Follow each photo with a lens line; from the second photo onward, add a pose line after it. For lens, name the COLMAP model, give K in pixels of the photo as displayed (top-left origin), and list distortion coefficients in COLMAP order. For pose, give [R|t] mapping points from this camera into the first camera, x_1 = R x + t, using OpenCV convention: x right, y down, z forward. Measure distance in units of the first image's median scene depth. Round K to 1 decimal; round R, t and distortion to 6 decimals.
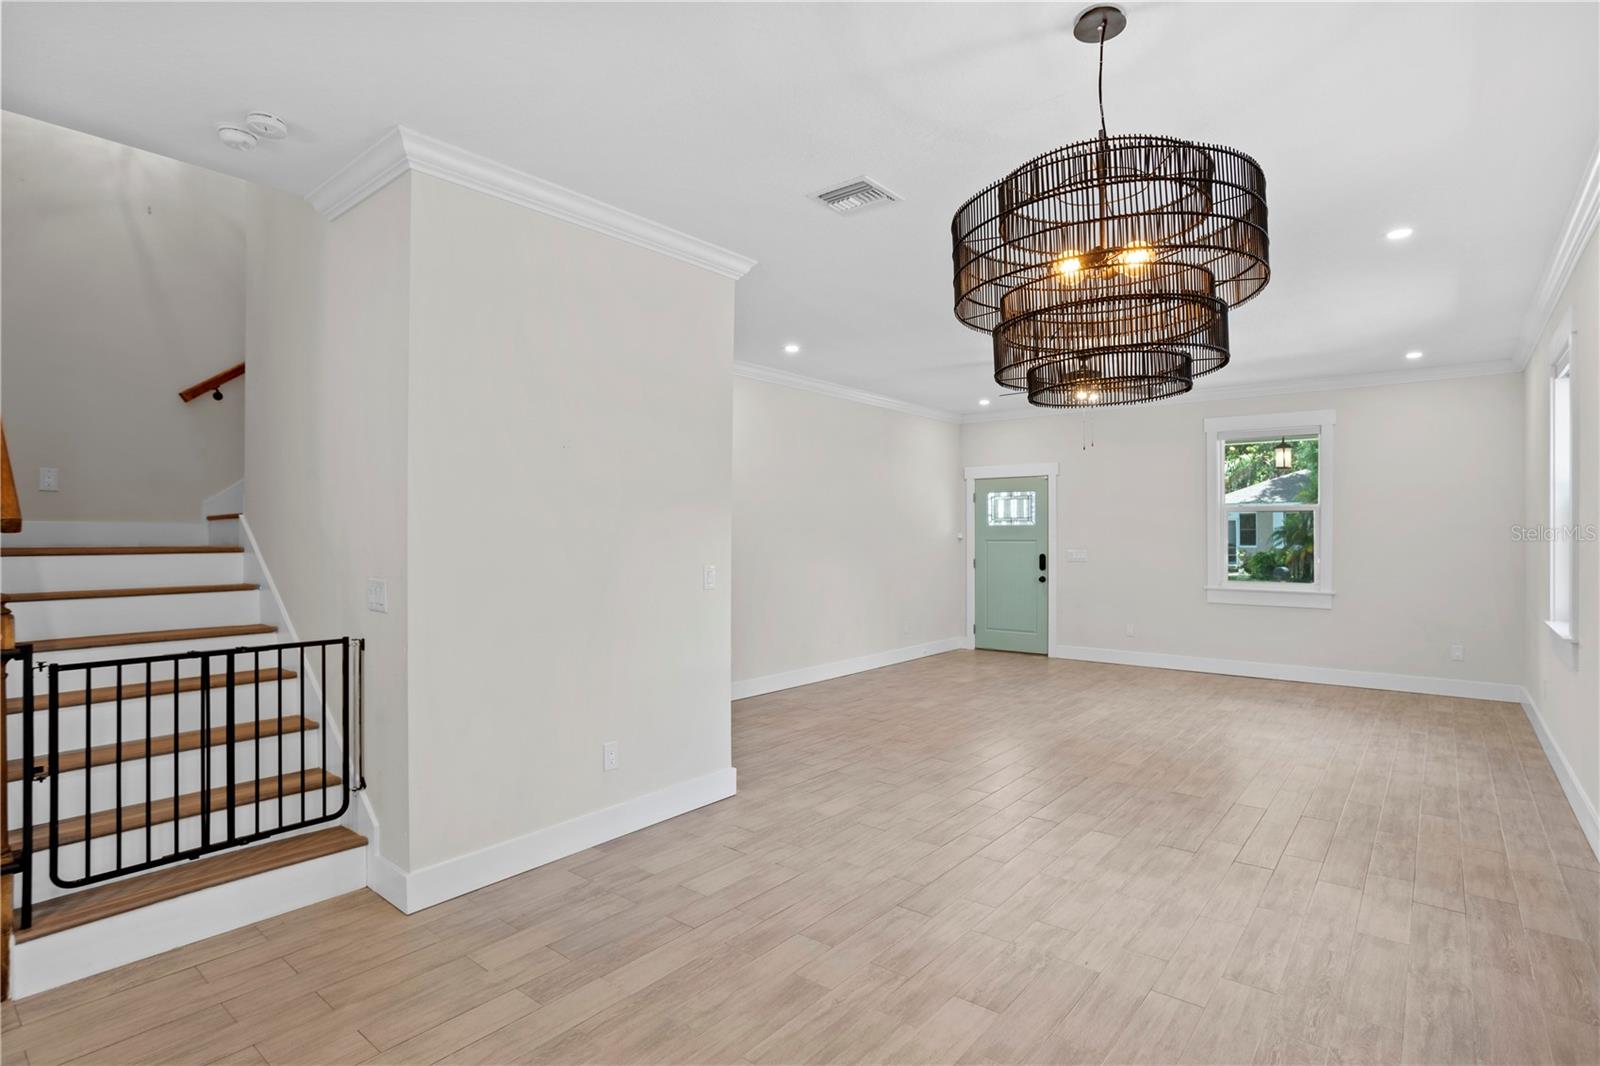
lens RADIAL K [[800.5, 0, 801.3], [0, 800.5, 538.5], [0, 0, 1]] dist [-0.058657, 0.030848]
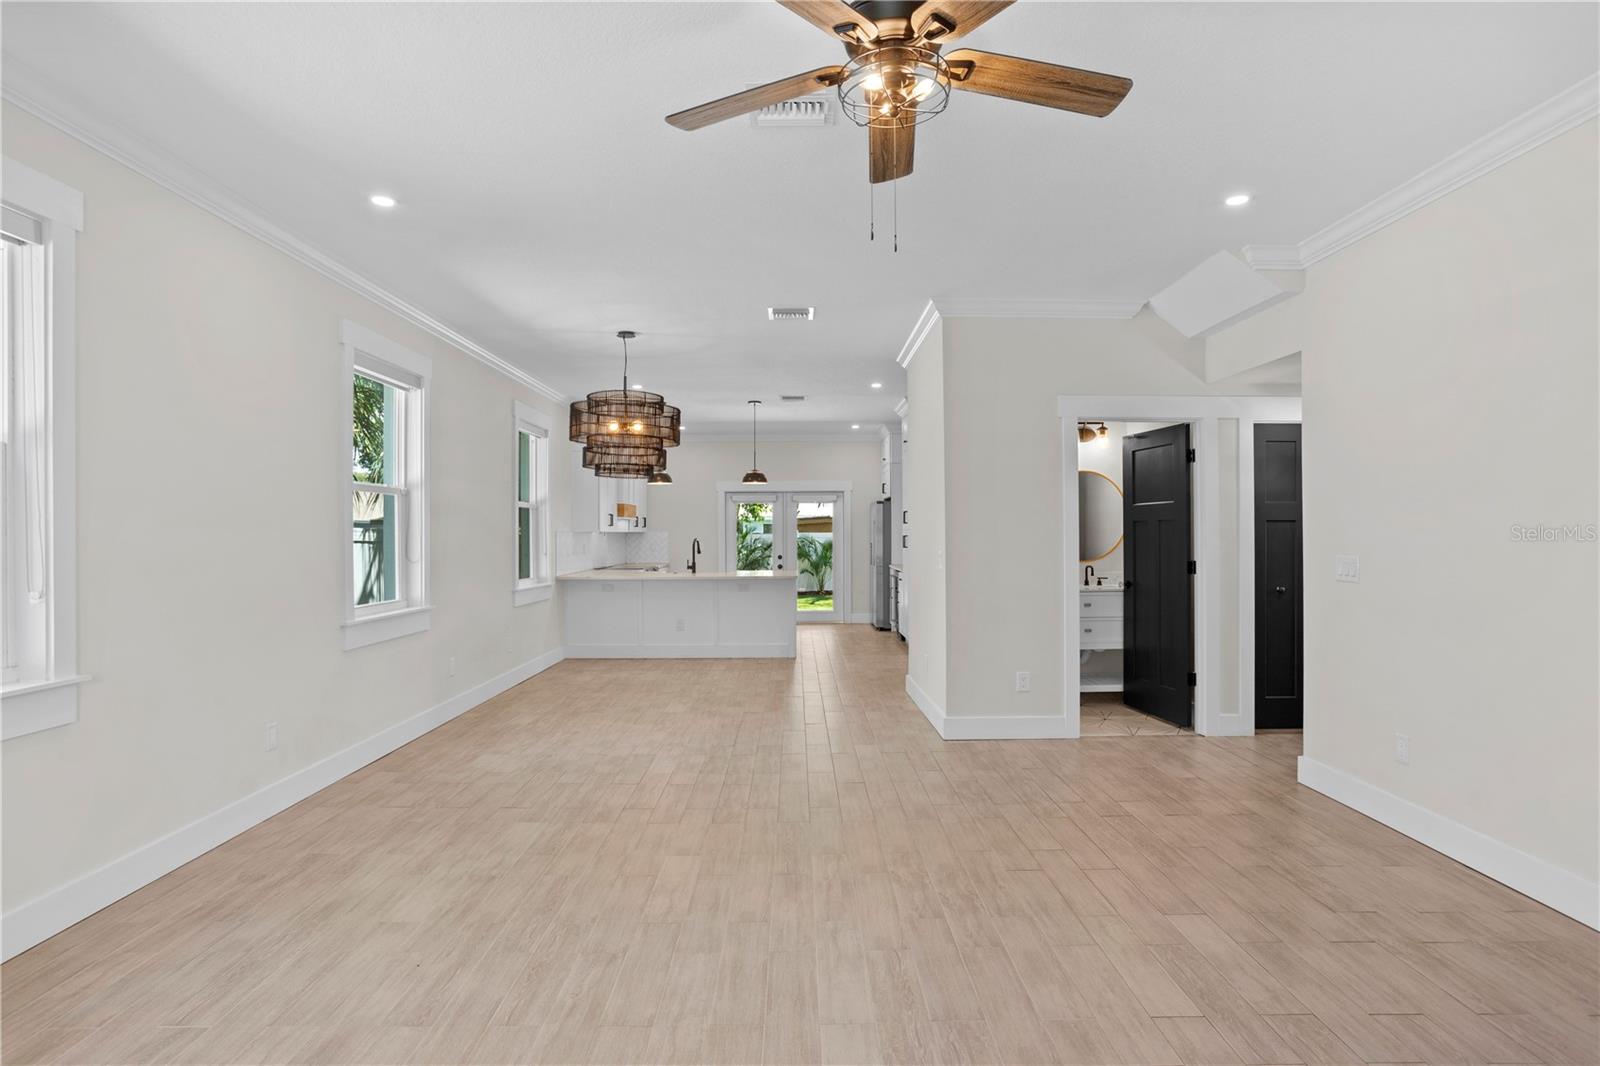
lens RADIAL K [[834.1, 0, 800.0], [0, 834.1, 533.0], [0, 0, 1]] dist [-0.058832, 0.036209]
pose [[-0.769308, 0.004694, -0.638861, 0.689075], [0.004435, 0.999988, 0.002007, 0.001824], [0.638862, -0.001289, -0.769320, 1.413089]]
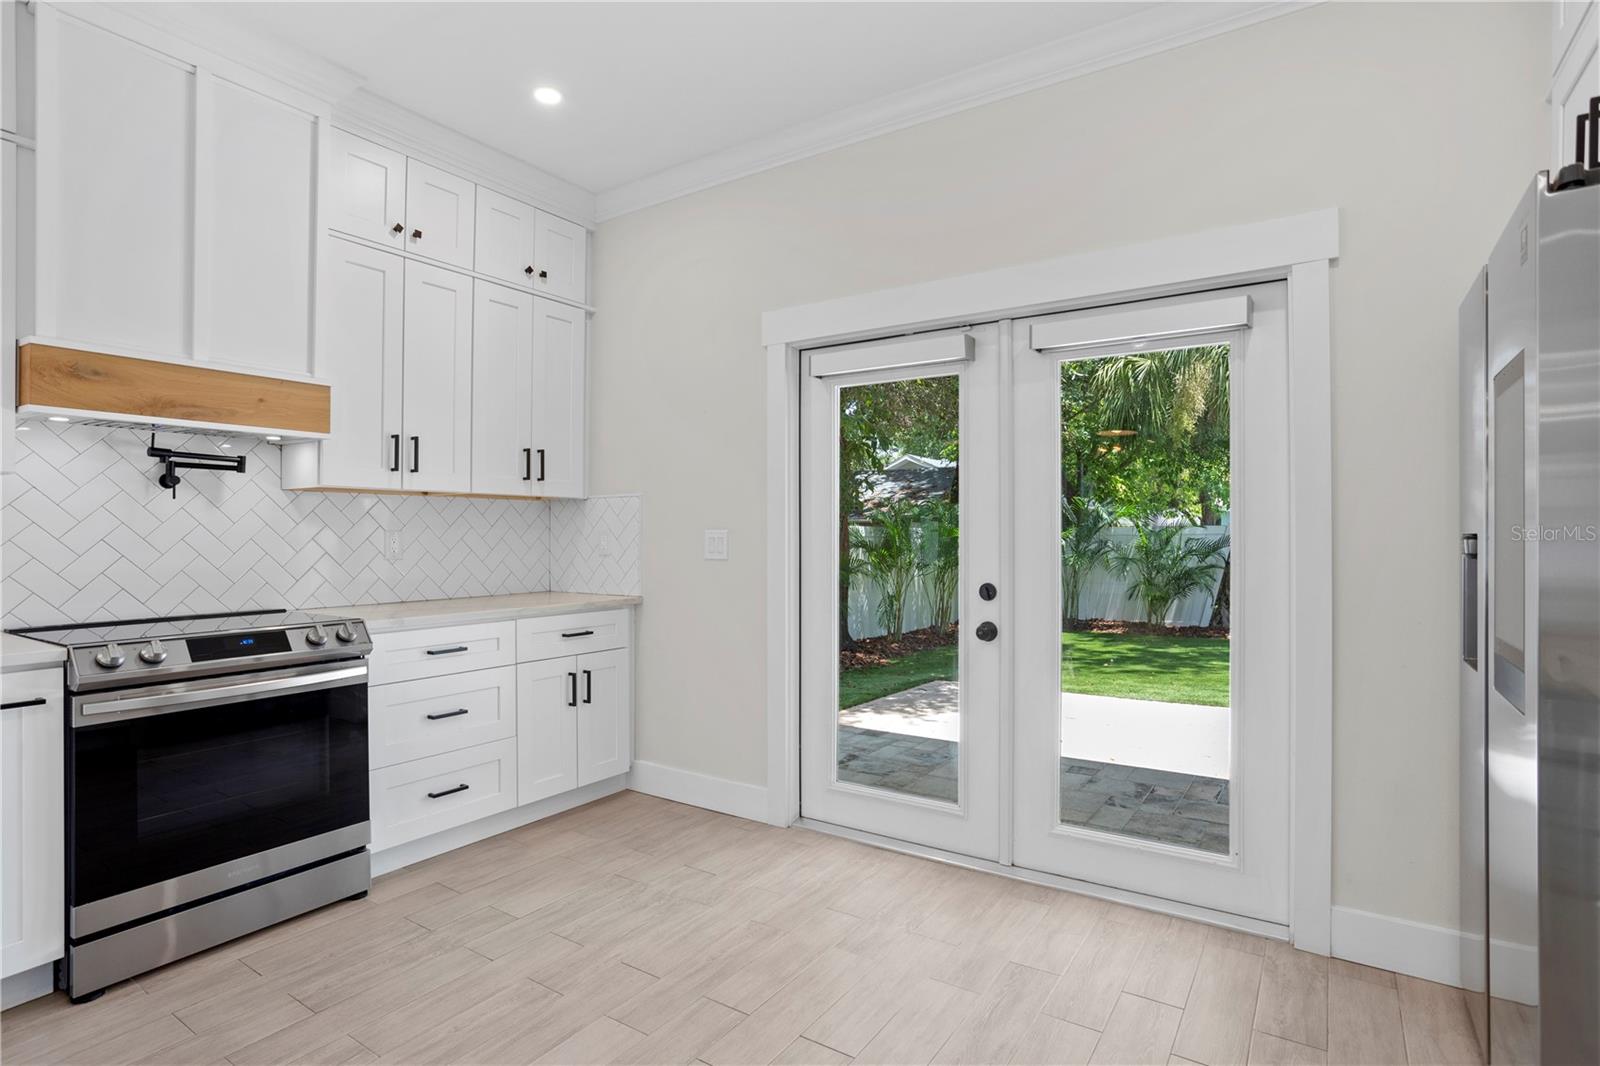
lens RADIAL K [[800.5, 0, 801.3], [0, 800.5, 538.5], [0, 0, 1]] dist [-0.058657, 0.030848]
pose [[-0.994666, 0.001404, -0.103137, -0.546733], [0.000619, 0.999971, 0.007638, 0.032793], [0.103145, 0.007533, -0.994638, 0.138443]]
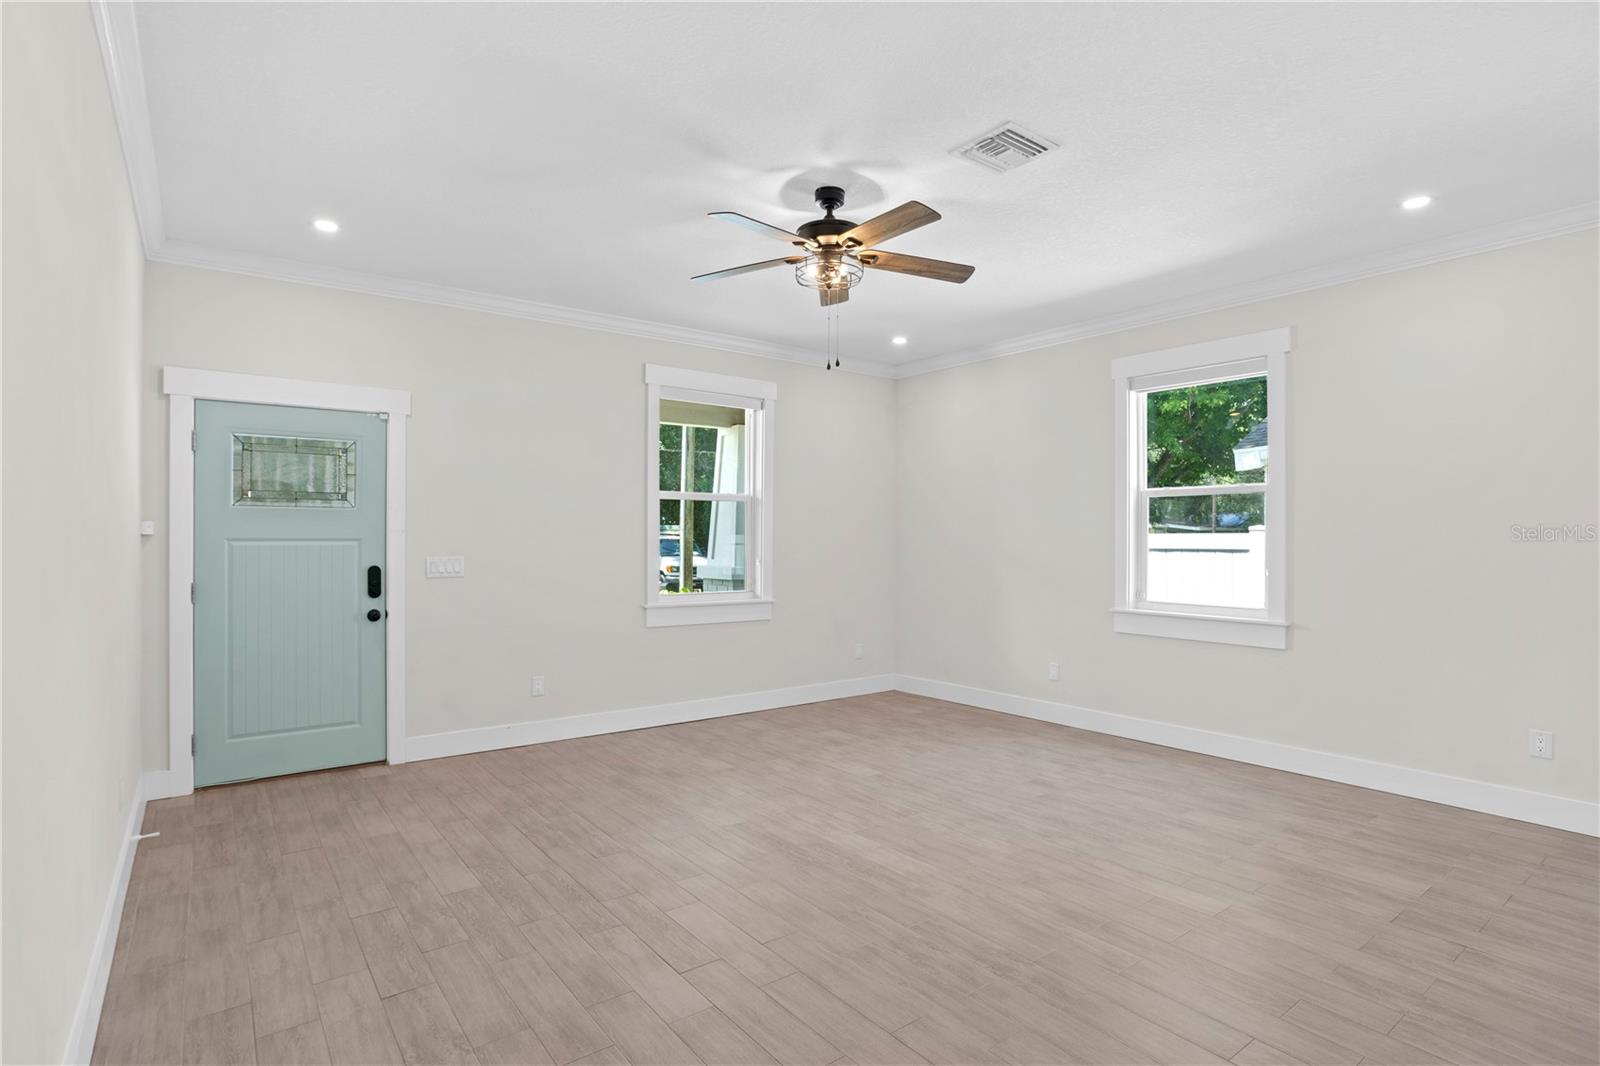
lens RADIAL K [[800.5, 0, 801.3], [0, 800.5, 538.5], [0, 0, 1]] dist [-0.058657, 0.030848]
pose [[0.232921, 0.001392, 0.972495, -0.206062], [0.001616, 0.999997, -0.001818, 0.005430], [-0.972494, 0.001995, 0.232918, 1.020746]]
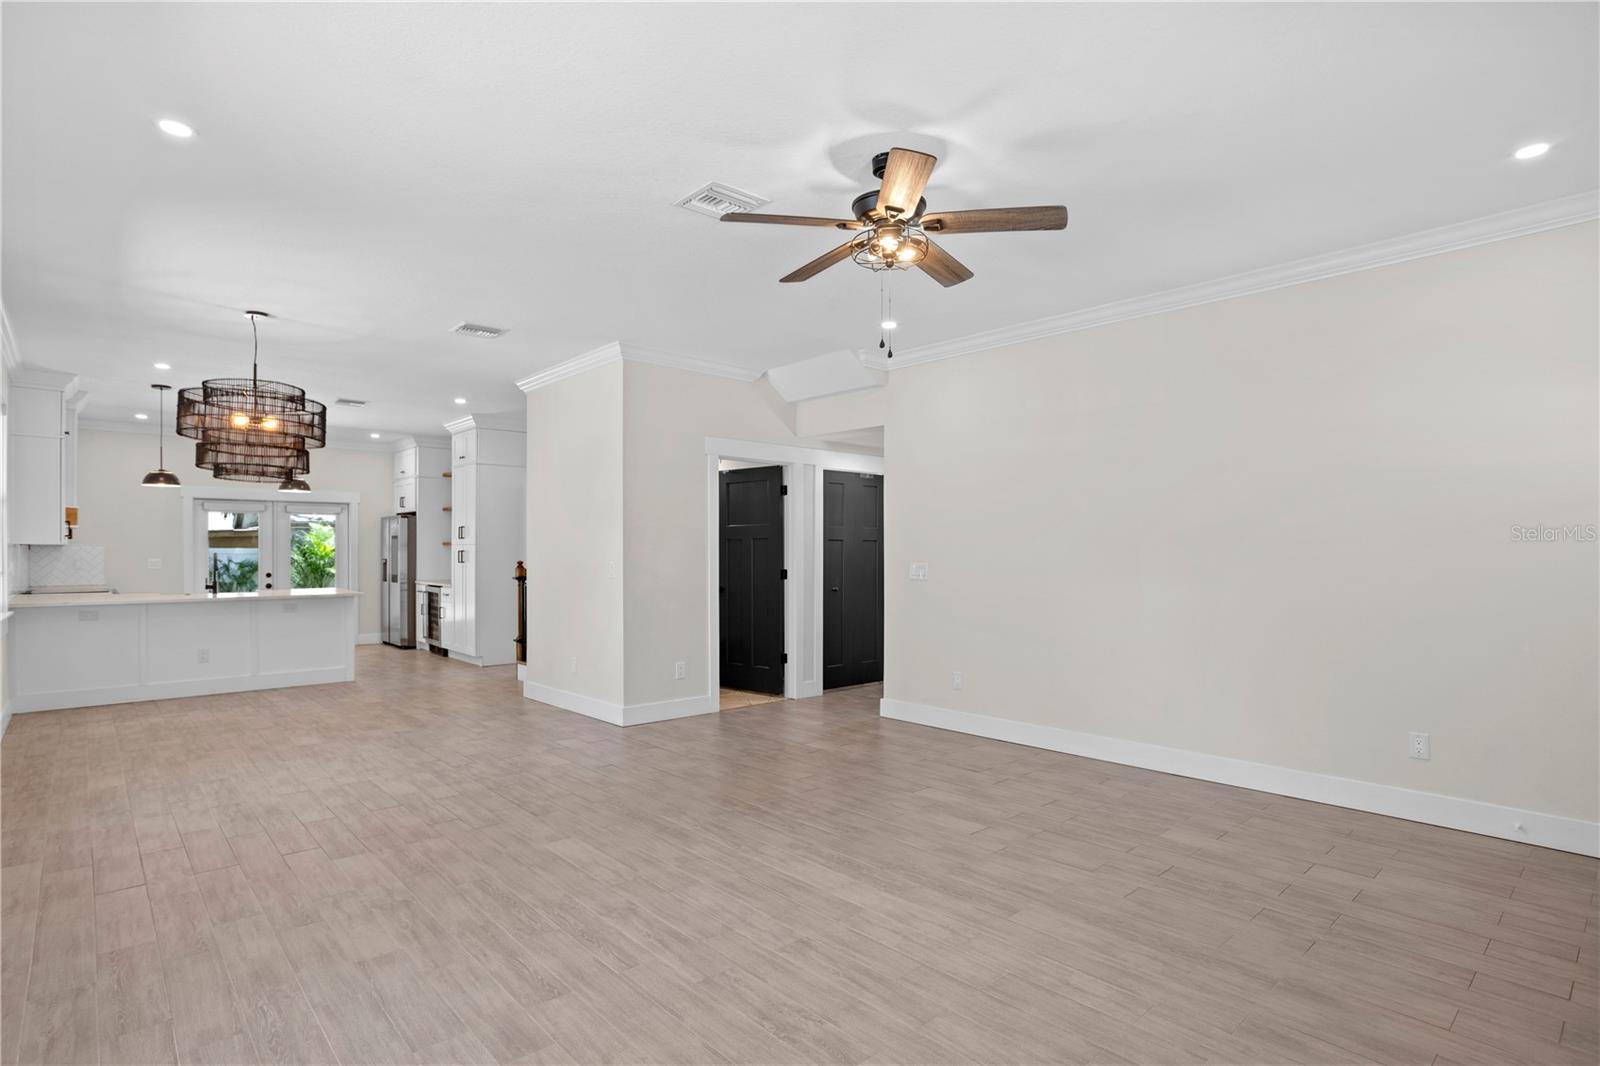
lens RADIAL K [[813.6, 0, 803.0], [0, 813.6, 557.4], [0, 0, 1]] dist [-0.061974, 0.035680]
pose [[-0.143507, 0.009714, -0.989602, 0.982184], [-0.002473, 0.999945, 0.010175, 0.006949], [0.989646, 0.003907, -0.143475, 1.167243]]
